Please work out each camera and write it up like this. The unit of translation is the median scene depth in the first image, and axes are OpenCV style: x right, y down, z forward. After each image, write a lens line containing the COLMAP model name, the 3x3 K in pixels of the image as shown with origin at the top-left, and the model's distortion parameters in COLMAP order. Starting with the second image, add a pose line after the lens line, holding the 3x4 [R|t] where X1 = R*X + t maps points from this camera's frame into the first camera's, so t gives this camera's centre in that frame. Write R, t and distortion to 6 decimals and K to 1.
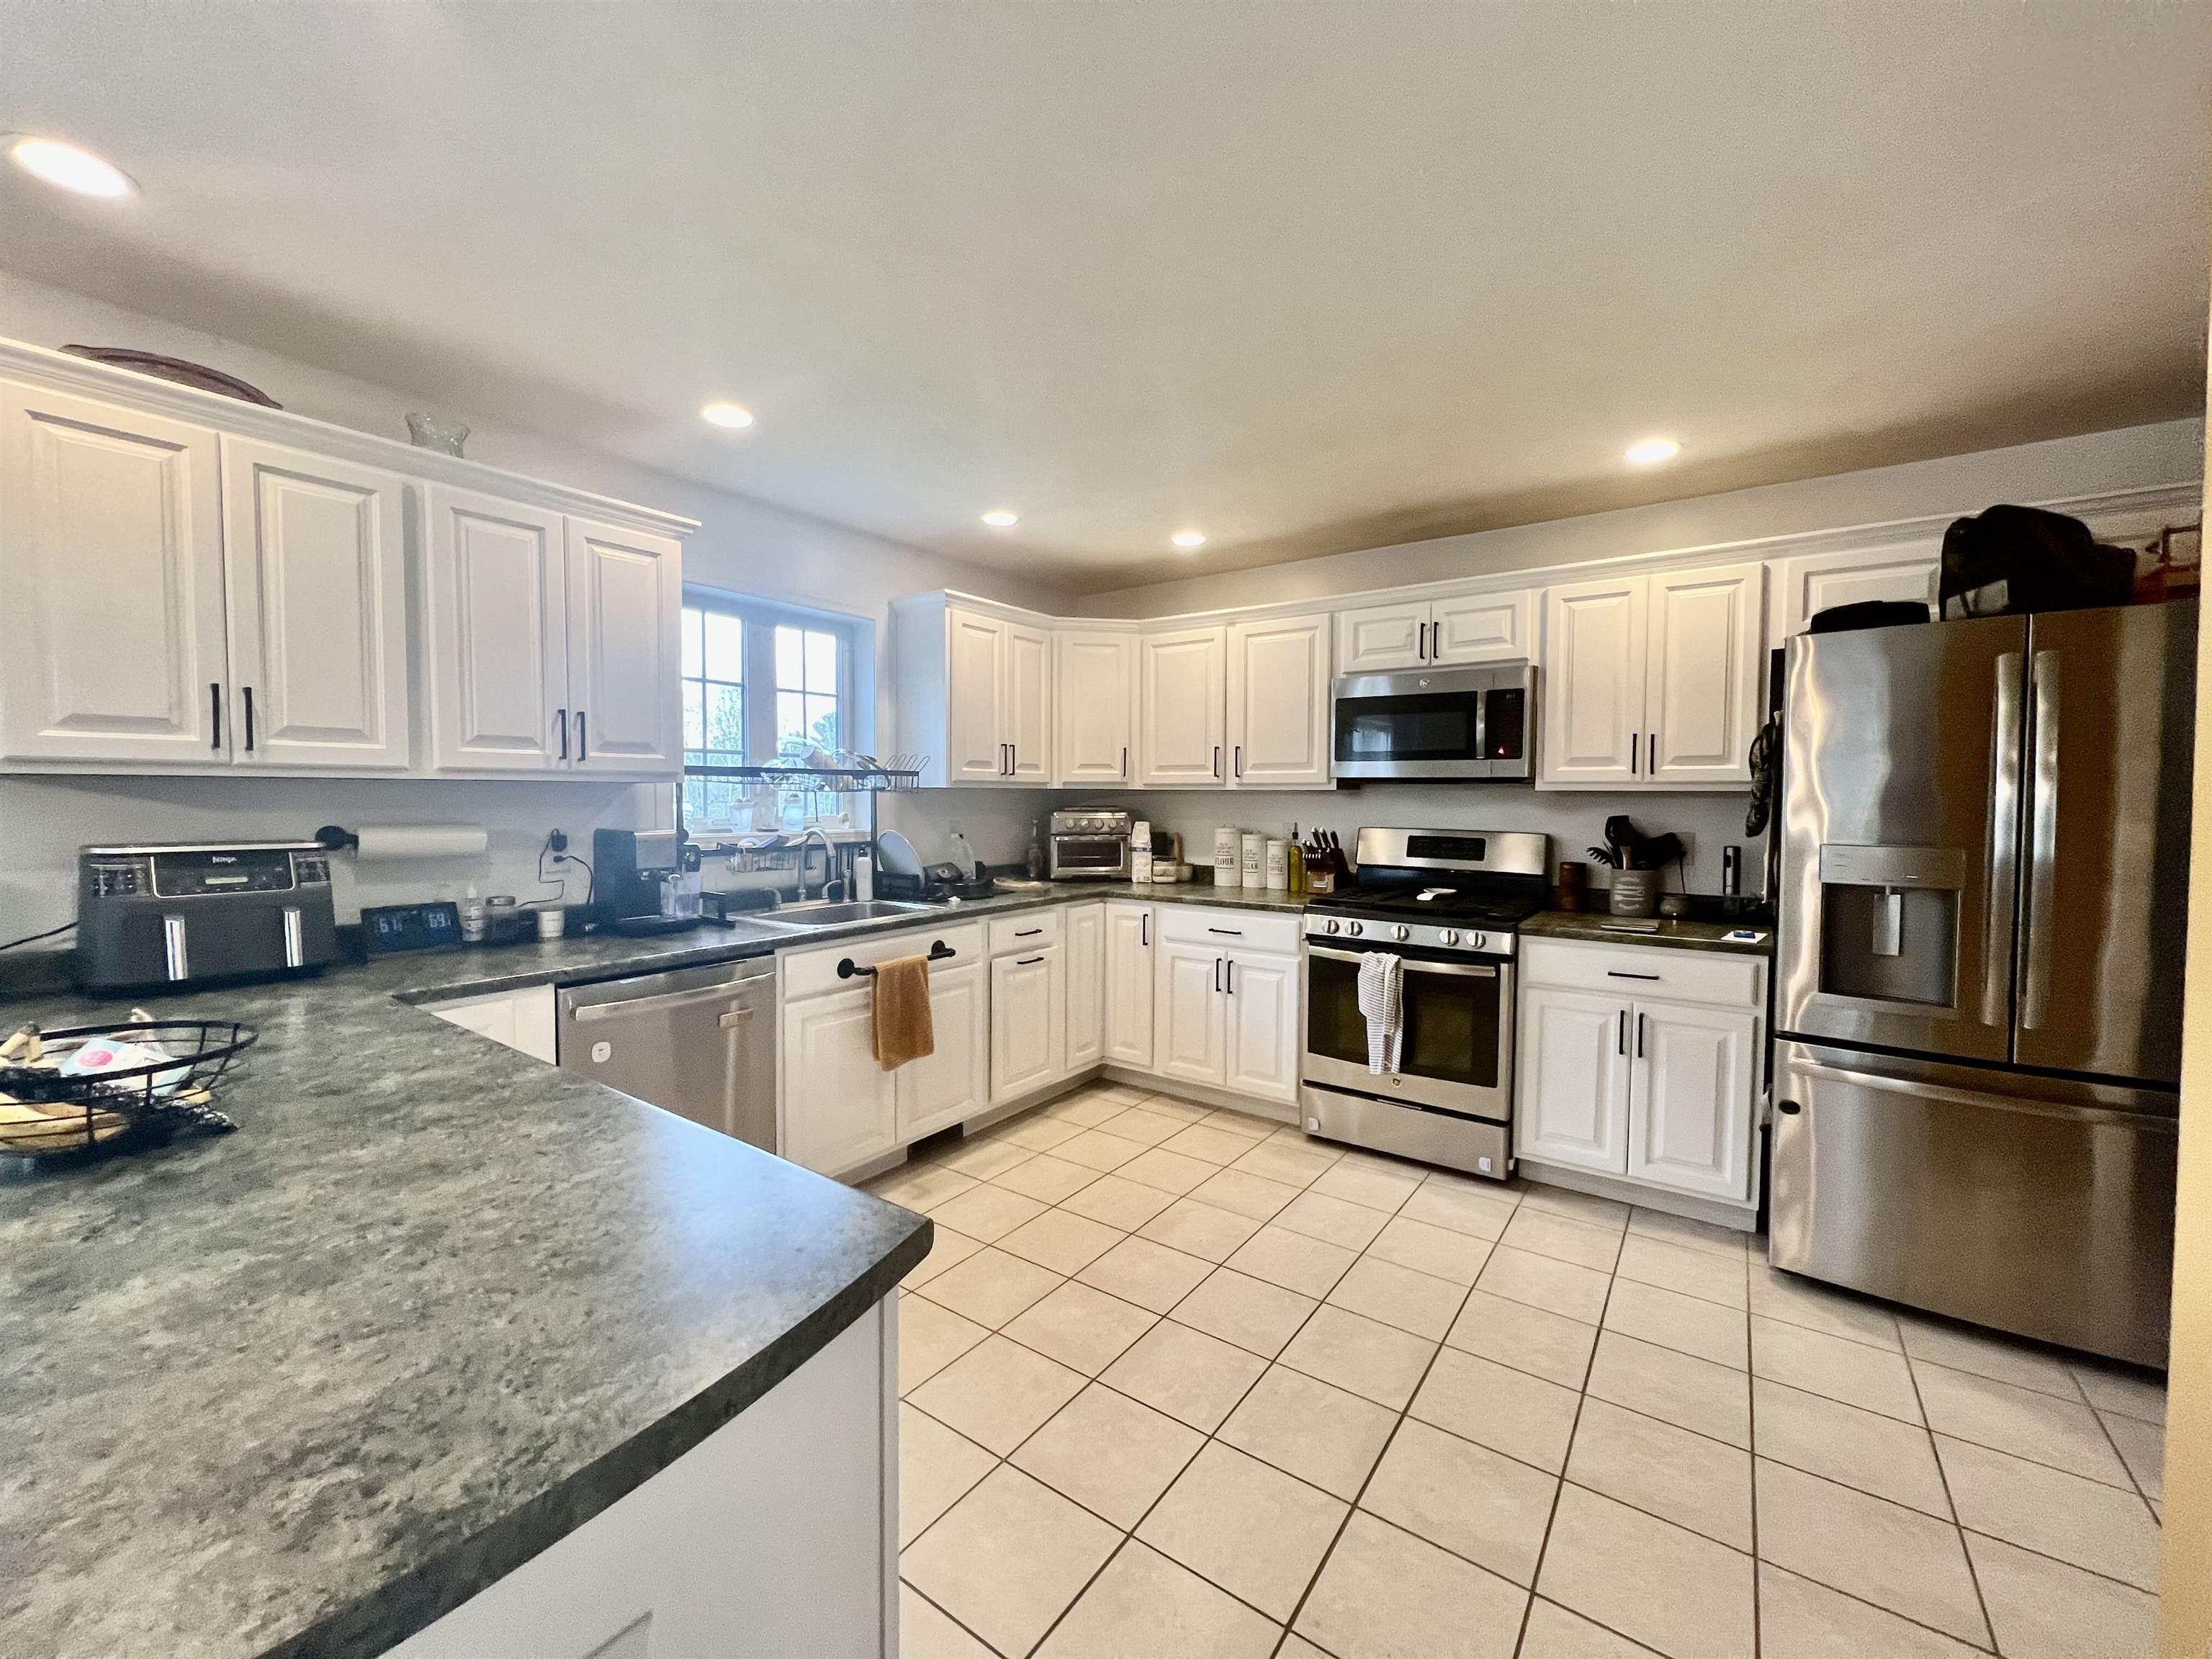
lens RADIAL K [[887.0, 0, 1106.3], [0, 887.0, 828.8], [0, 0, 1]] dist [-0.001075, -0.000013]
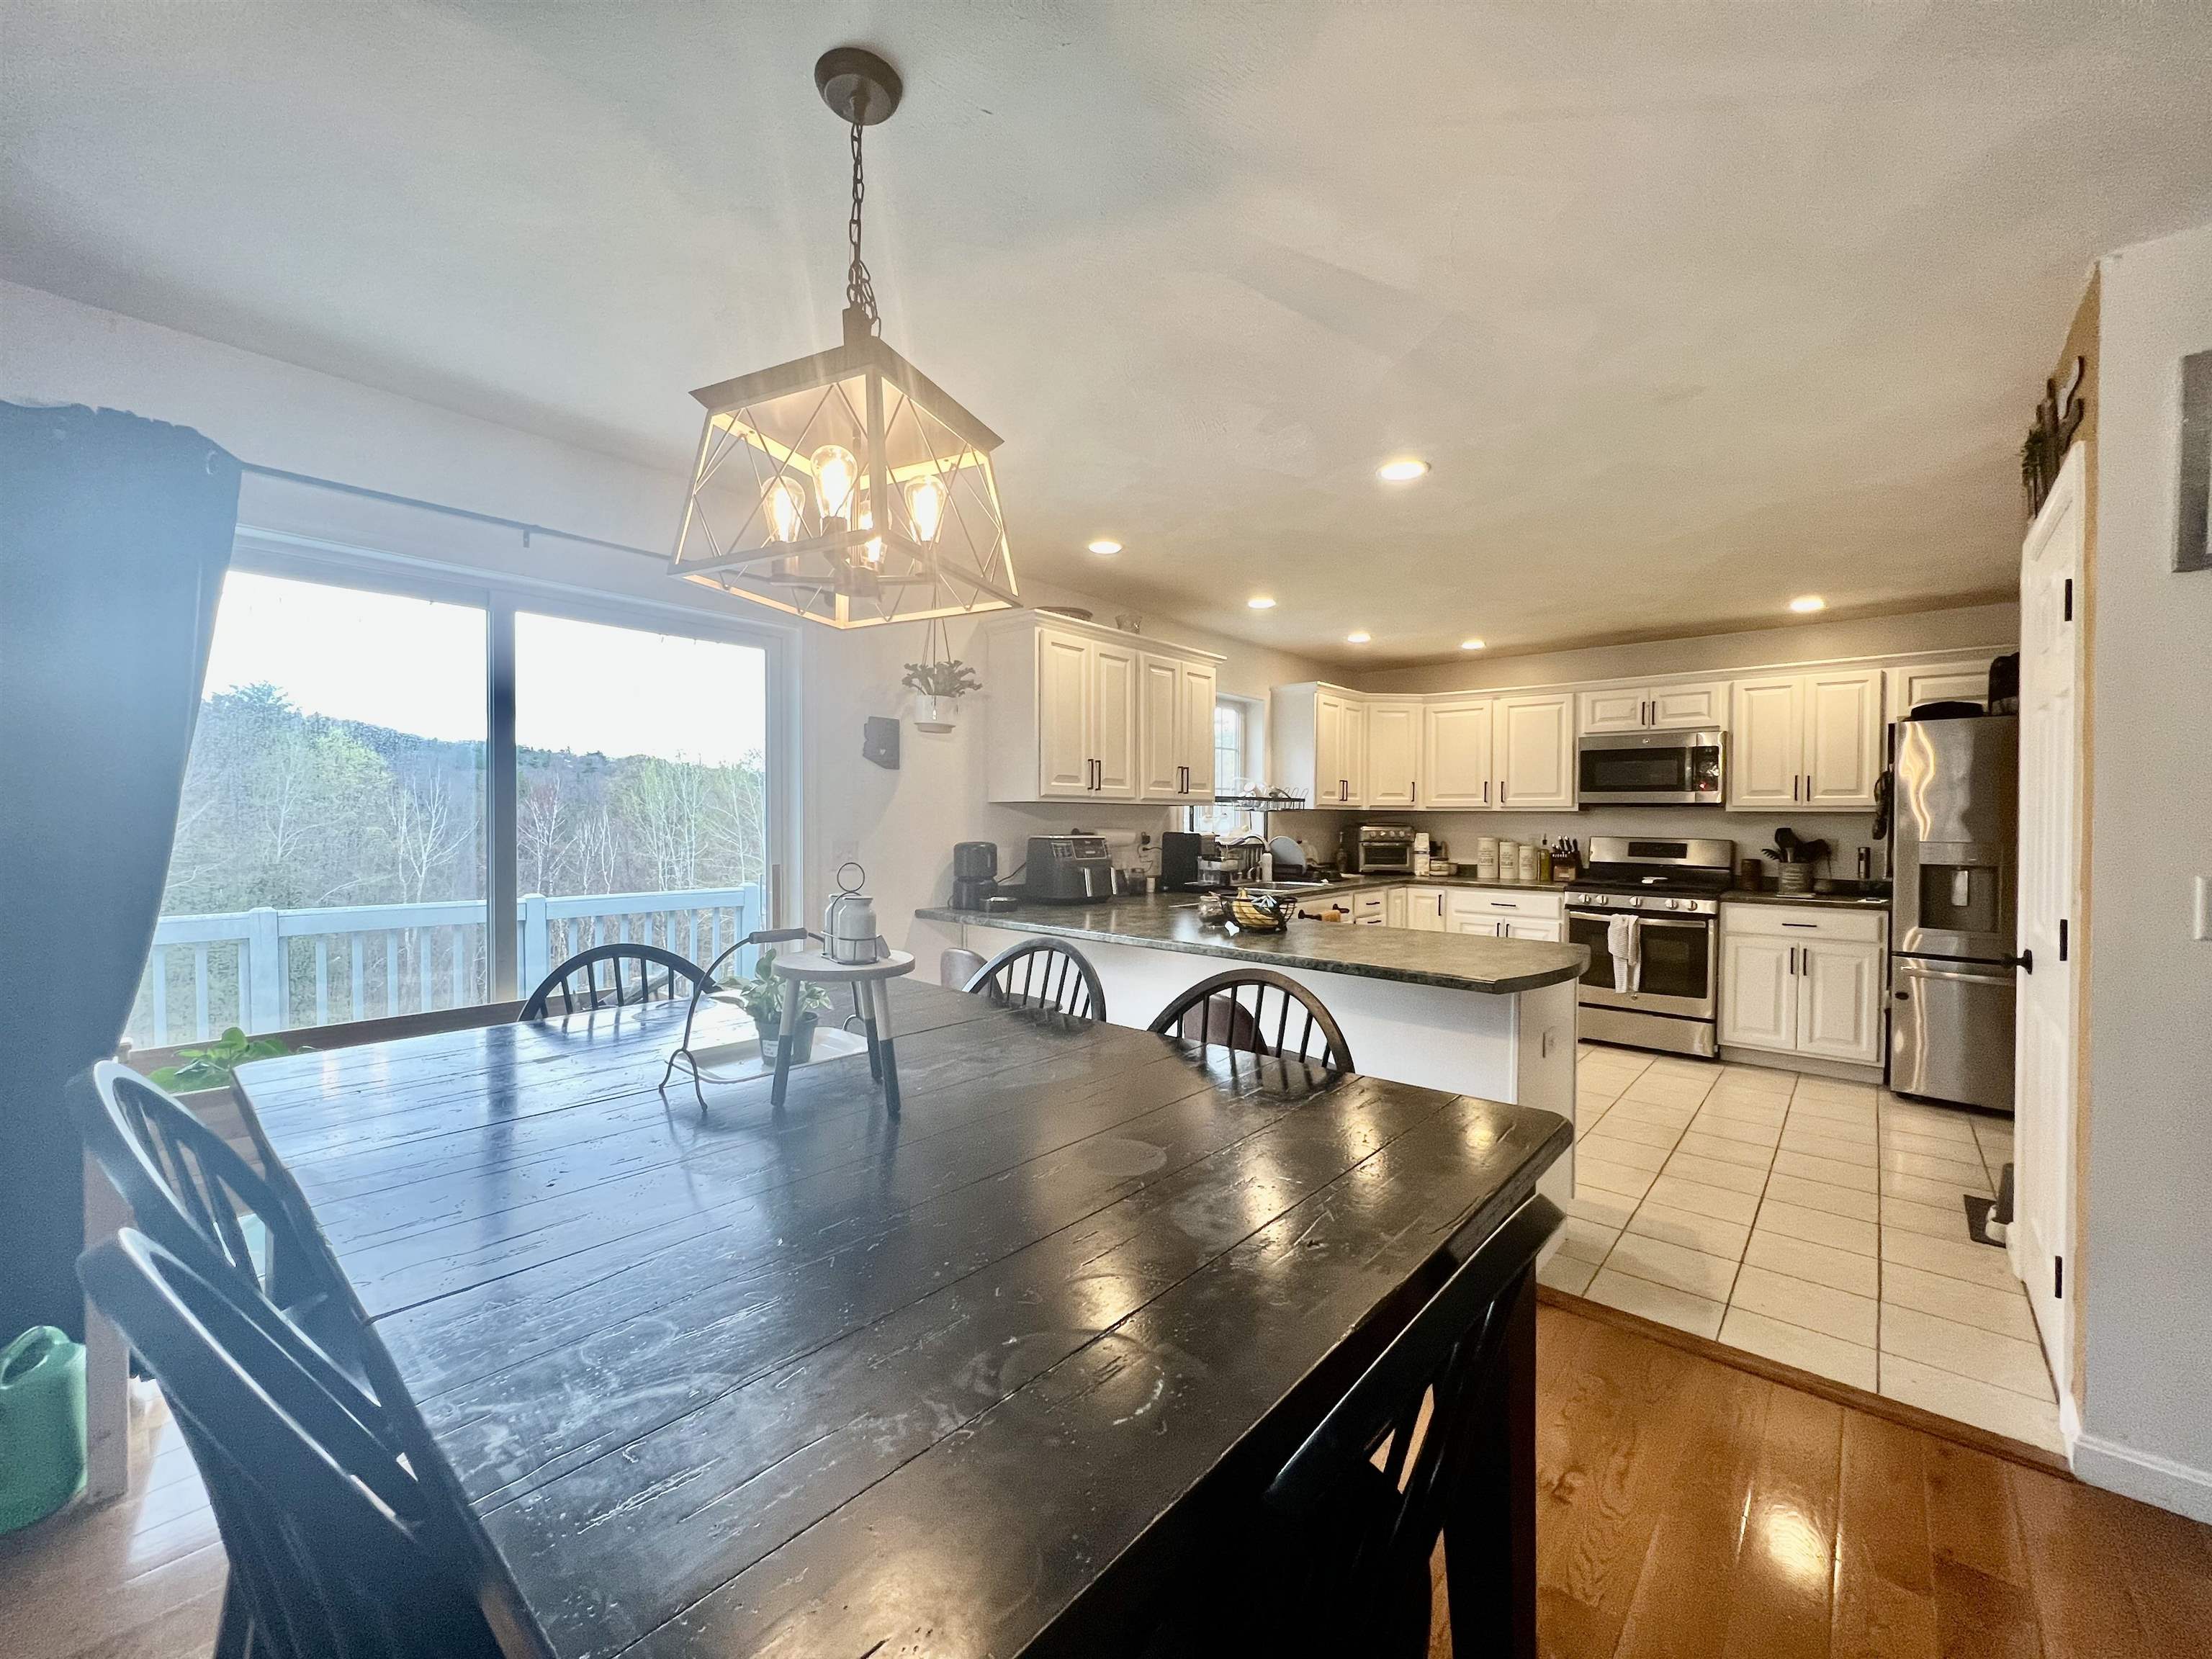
lens RADIAL K [[887.0, 0, 1104.4], [0, 887.0, 829.3], [0, 0, 1]] dist [-0.001075, -0.000013]
pose [[0.995382, 0.003562, -0.095923, -0.453643], [-0.005980, 0.999671, -0.024934, 0.033672], [0.095802, 0.025393, 0.995076, -0.650608]]
